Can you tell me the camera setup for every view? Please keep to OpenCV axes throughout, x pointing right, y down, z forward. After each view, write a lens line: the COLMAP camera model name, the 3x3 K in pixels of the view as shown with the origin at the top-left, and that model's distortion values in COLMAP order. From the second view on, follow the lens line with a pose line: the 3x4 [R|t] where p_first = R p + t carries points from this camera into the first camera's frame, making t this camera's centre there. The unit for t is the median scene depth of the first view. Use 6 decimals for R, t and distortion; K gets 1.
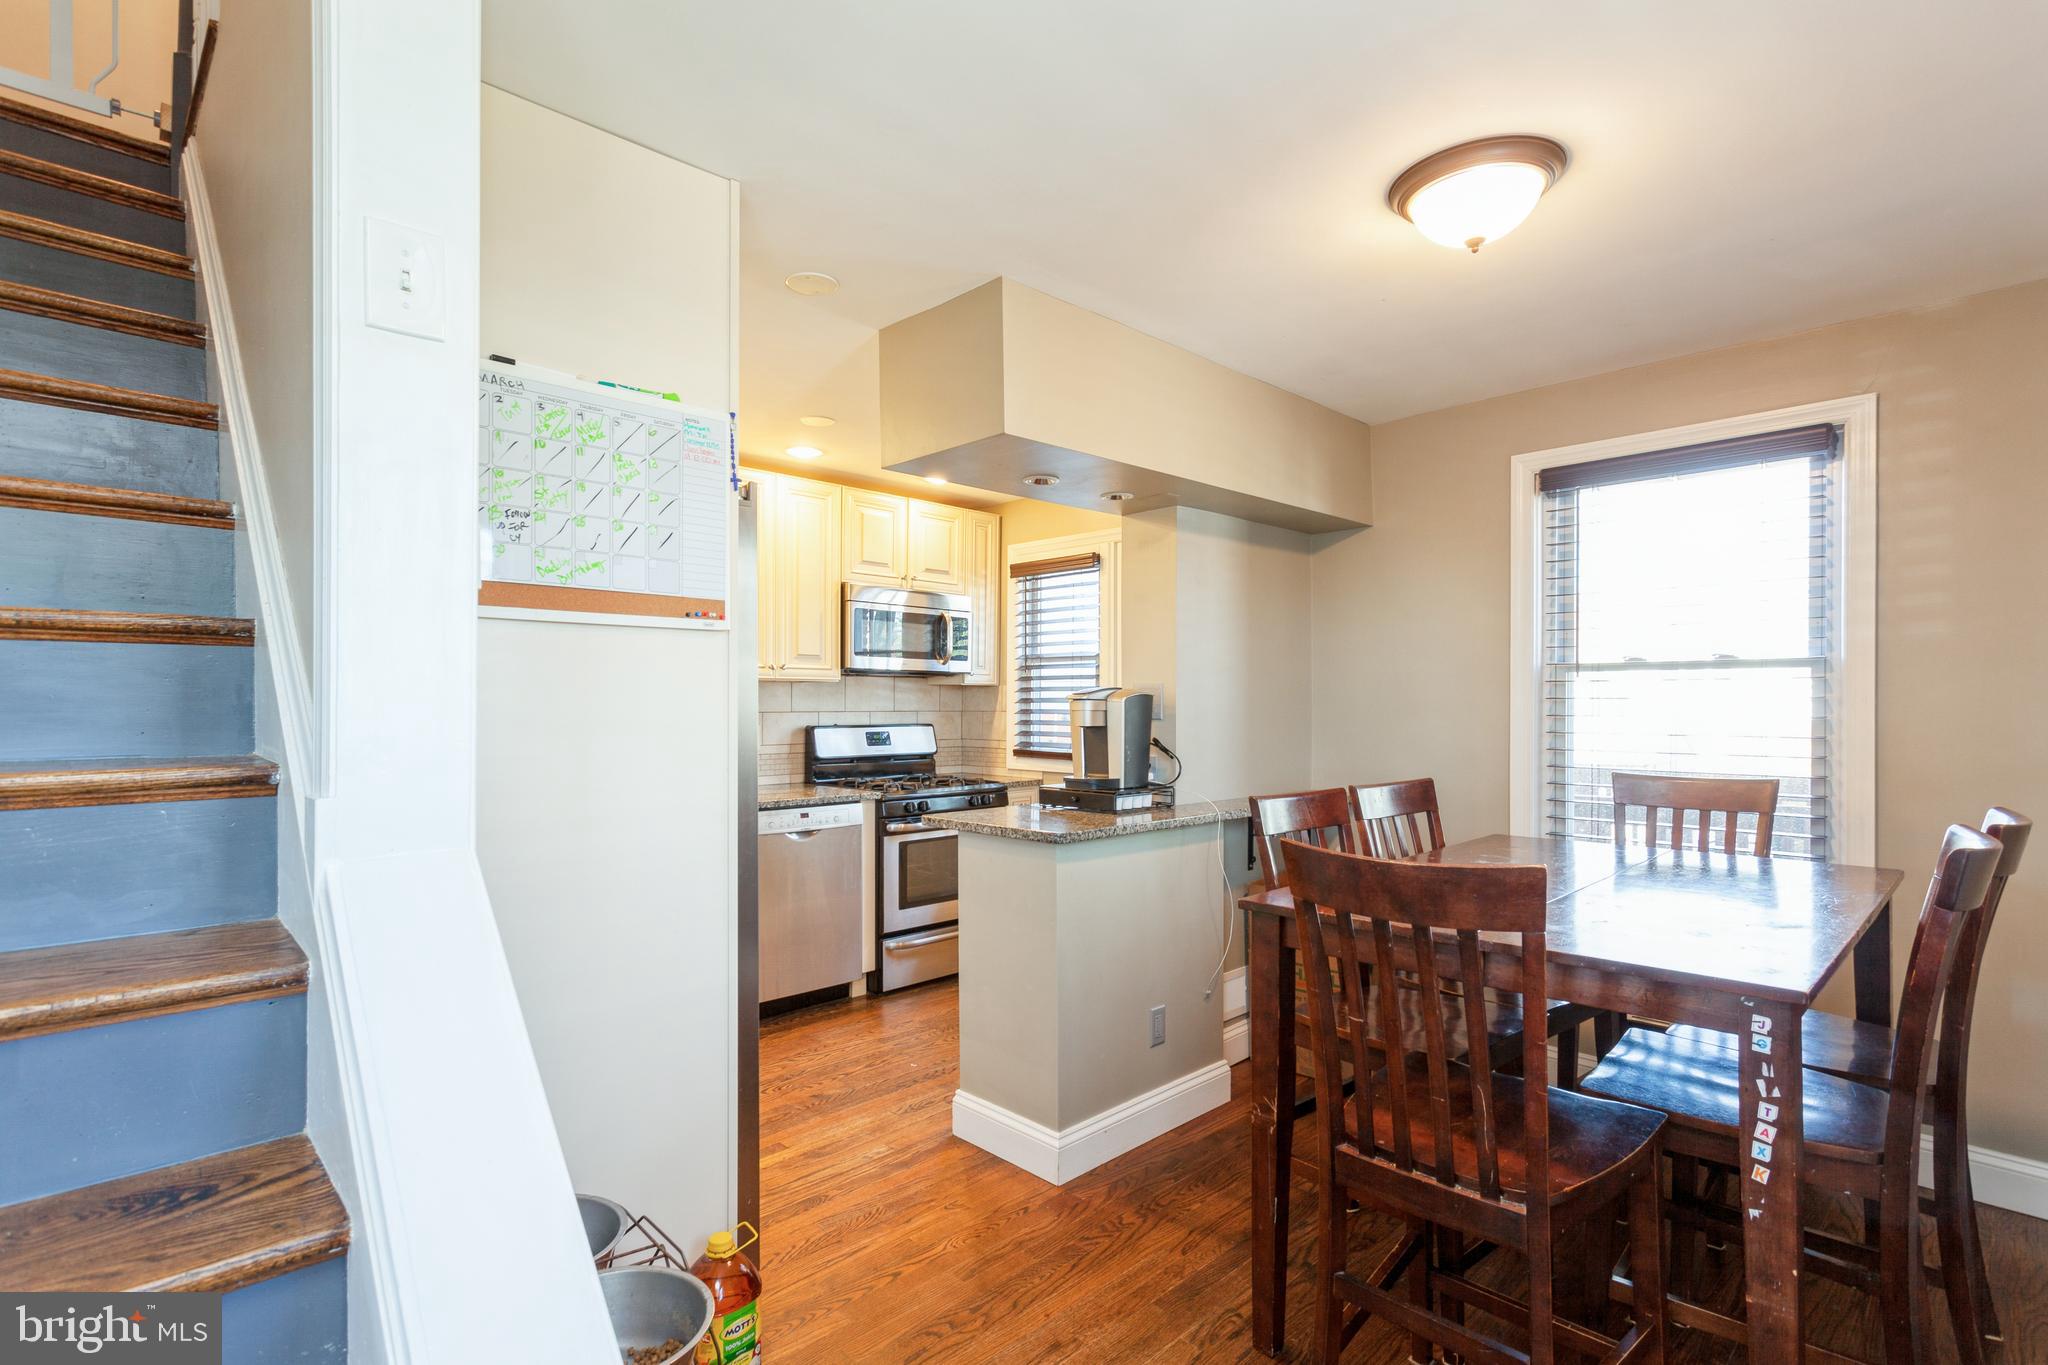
lens RADIAL K [[985.8, 0, 1016.6], [0, 985.8, 699.0], [0, 0, 1]] dist [0.007349, 0.004566]
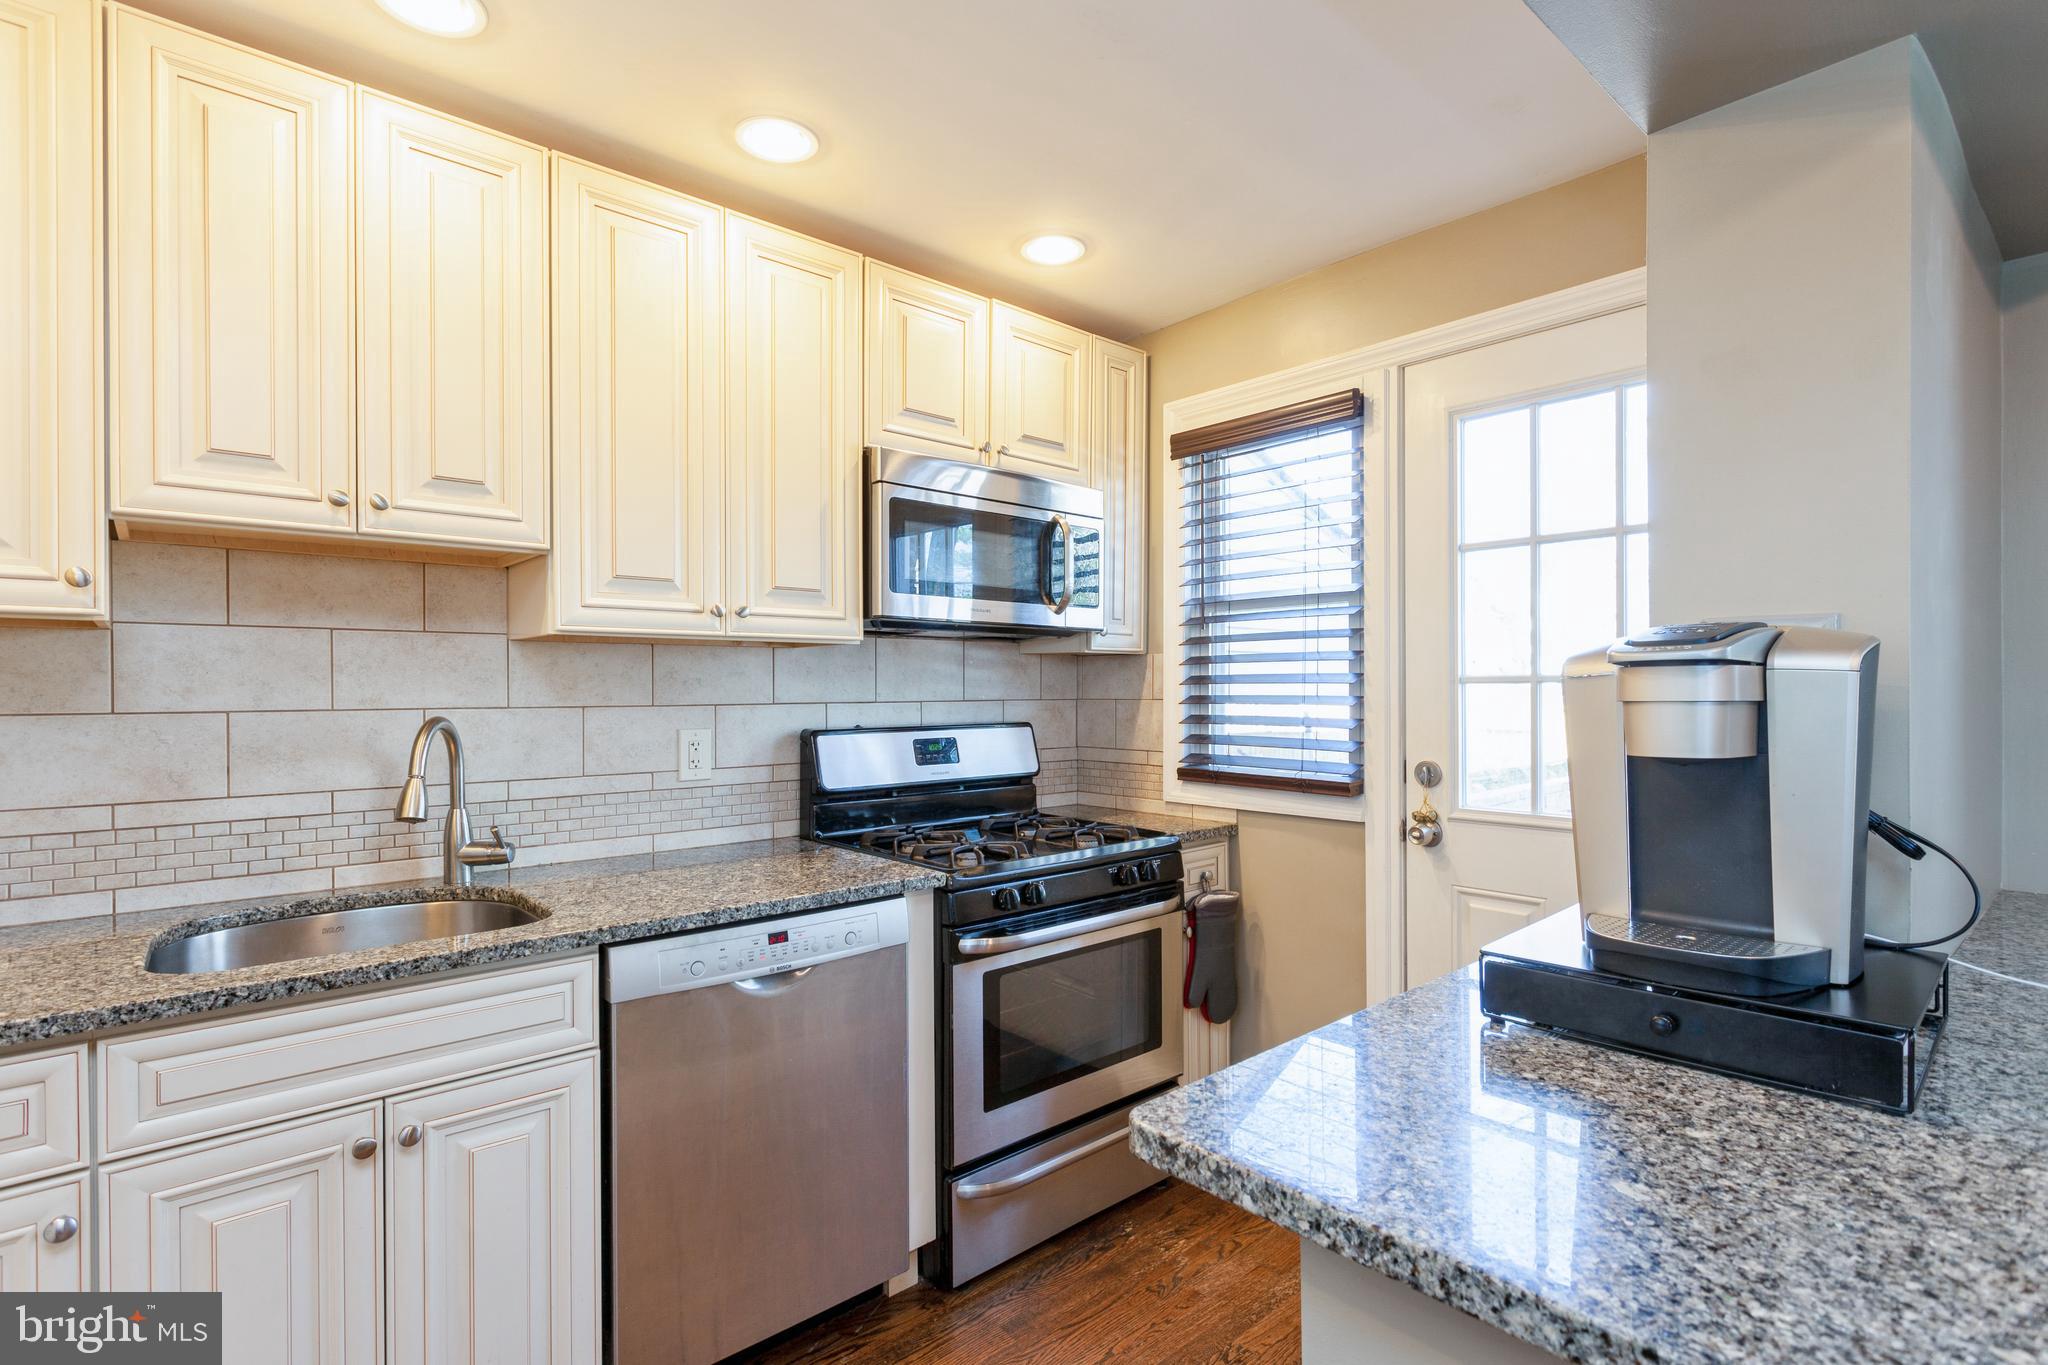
lens RADIAL K [[985.8, 0, 1020.7], [0, 985.8, 683.2], [0, 0, 1]] dist [0.007349, 0.004566]
pose [[0.999032, -0.006381, -0.043533, -0.101216], [0.006317, 0.999979, -0.001623, 0.005408], [0.043542, 0.001347, 0.999051, 0.662279]]
